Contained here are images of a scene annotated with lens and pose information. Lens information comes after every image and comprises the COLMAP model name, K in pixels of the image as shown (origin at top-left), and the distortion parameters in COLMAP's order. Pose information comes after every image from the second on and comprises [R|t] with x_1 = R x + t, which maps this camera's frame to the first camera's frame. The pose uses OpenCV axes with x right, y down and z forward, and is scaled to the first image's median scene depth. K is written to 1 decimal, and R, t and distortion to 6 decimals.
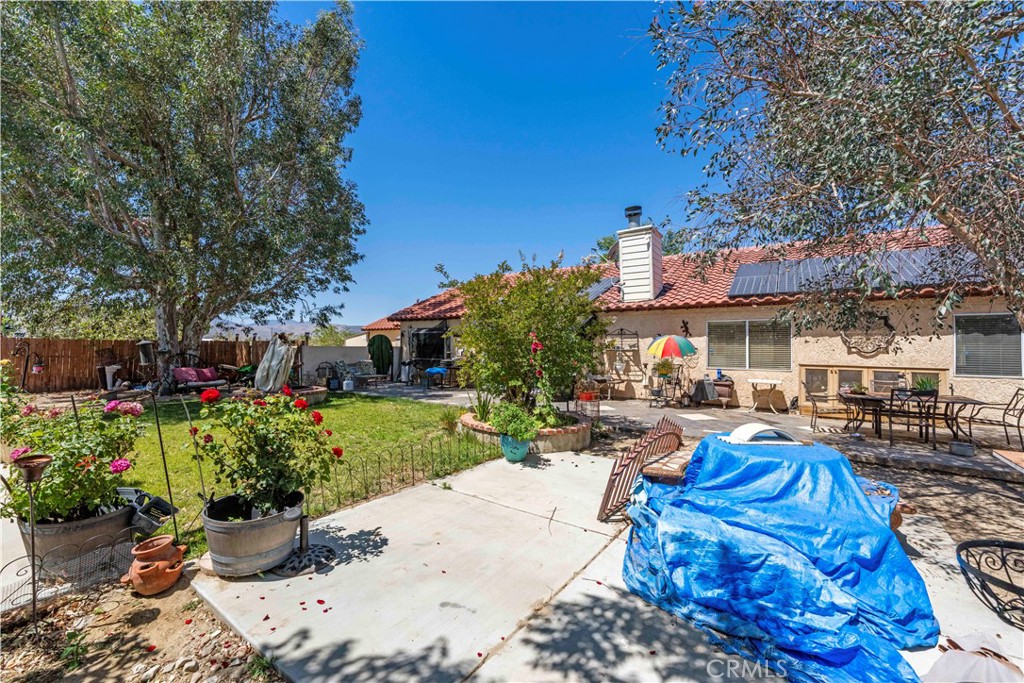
lens RADIAL K [[416.6, 0, 498.3], [0, 416.6, 332.5], [0, 0, 1]] dist [-0.001739, -0.000281]
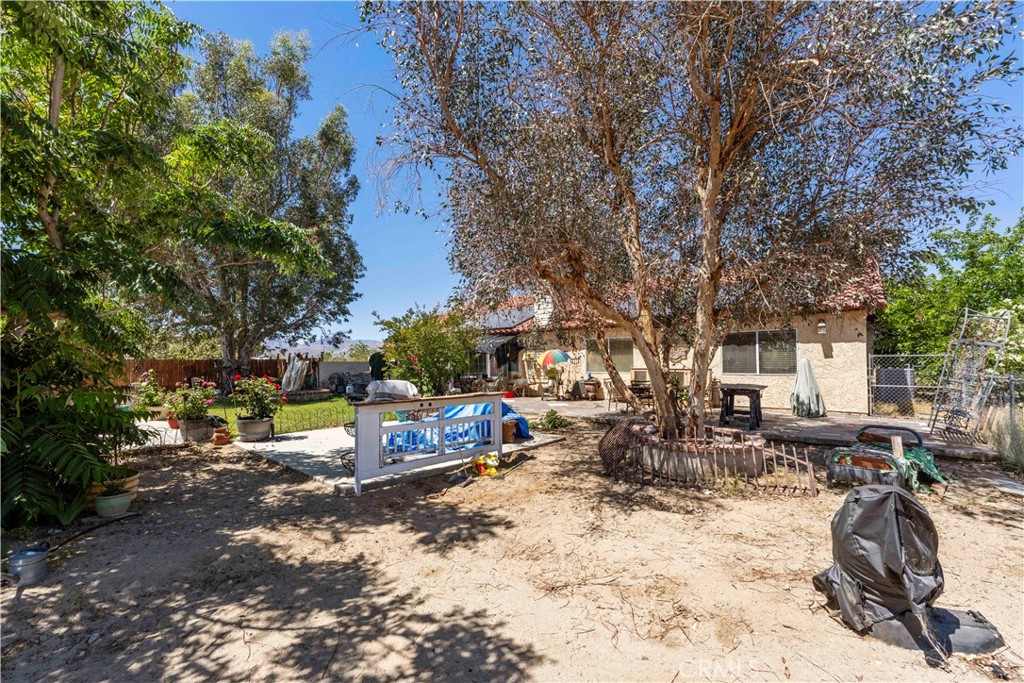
lens RADIAL K [[421.1, 0, 492.9], [0, 421.1, 348.7], [0, 0, 1]] dist [-0.000110, -0.000659]
pose [[0.992823, -0.020154, -0.117882, 0.286771], [0.020553, 0.999786, 0.002177, -0.002442], [0.117813, -0.004584, 0.993025, -0.342468]]
